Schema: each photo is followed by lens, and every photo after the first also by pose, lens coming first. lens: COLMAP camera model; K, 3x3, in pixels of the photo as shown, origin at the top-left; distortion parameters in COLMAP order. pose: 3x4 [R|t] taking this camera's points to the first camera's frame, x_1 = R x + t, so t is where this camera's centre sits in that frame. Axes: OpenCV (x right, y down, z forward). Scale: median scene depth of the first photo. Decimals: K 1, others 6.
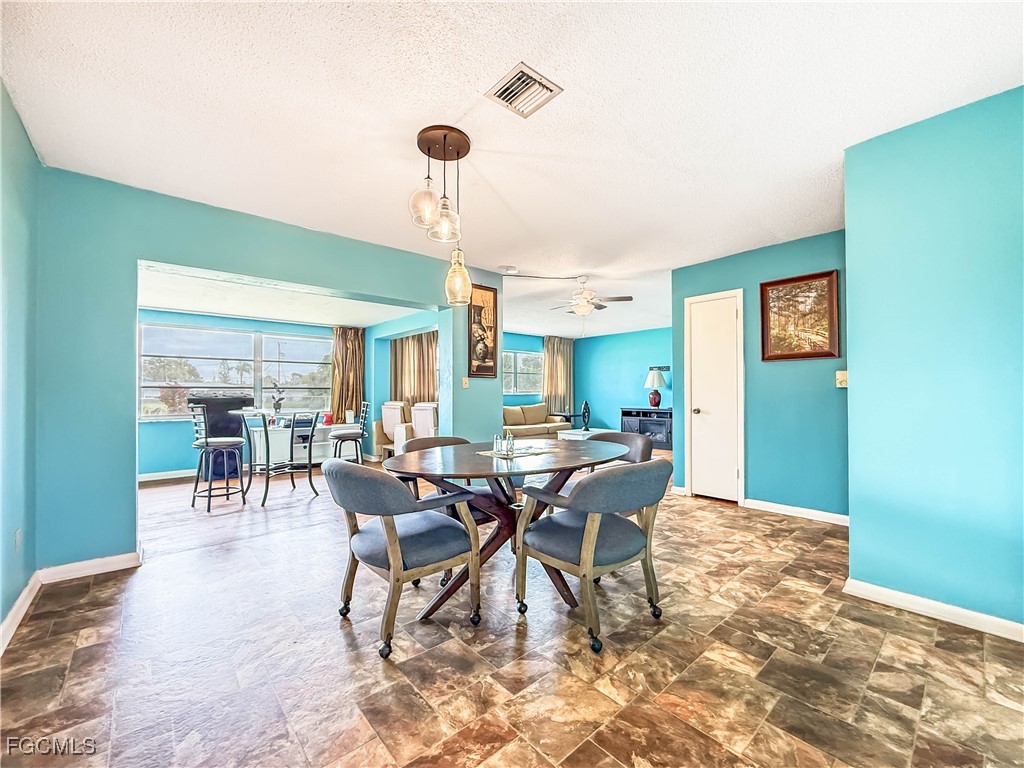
lens RADIAL K [[414.0, 0, 516.0], [0, 414.0, 389.7], [0, 0, 1]] dist [-0.001108, -0.000100]
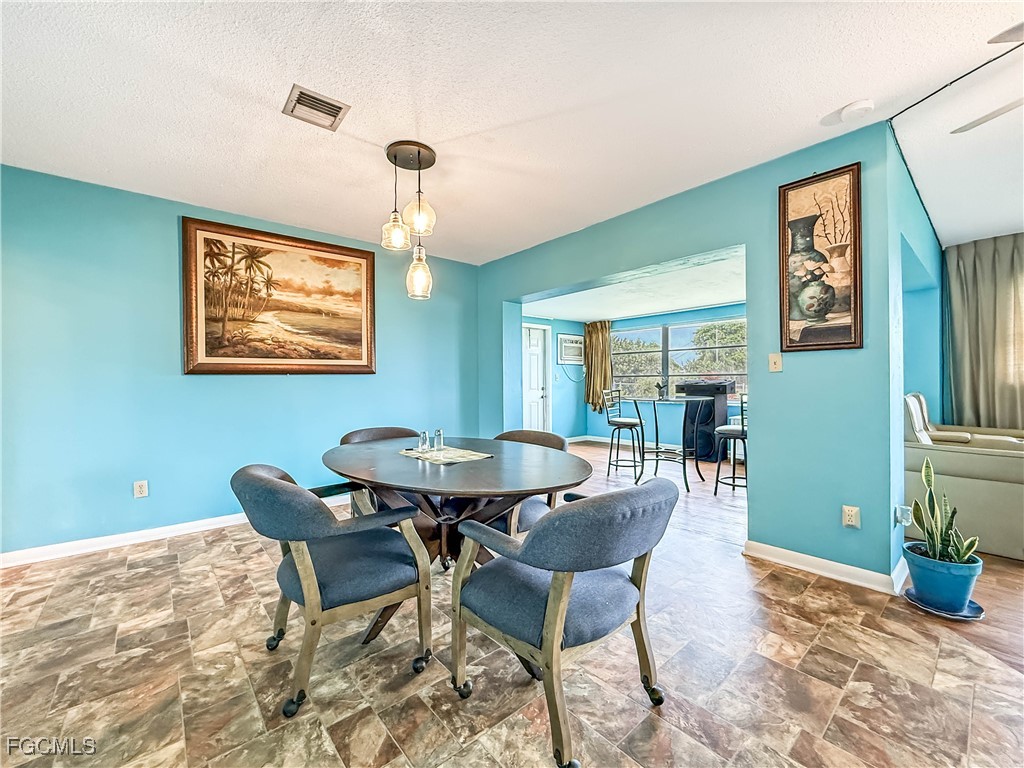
lens RADIAL K [[417.3, 0, 505.6], [0, 417.3, 379.6], [0, 0, 1]] dist [-0.000454, 0.000249]
pose [[-0.021496, -0.001328, -0.999768, 0.466657], [0.017347, 0.999848, -0.001701, 0.001437], [0.999618, -0.017379, -0.021470, 0.629601]]
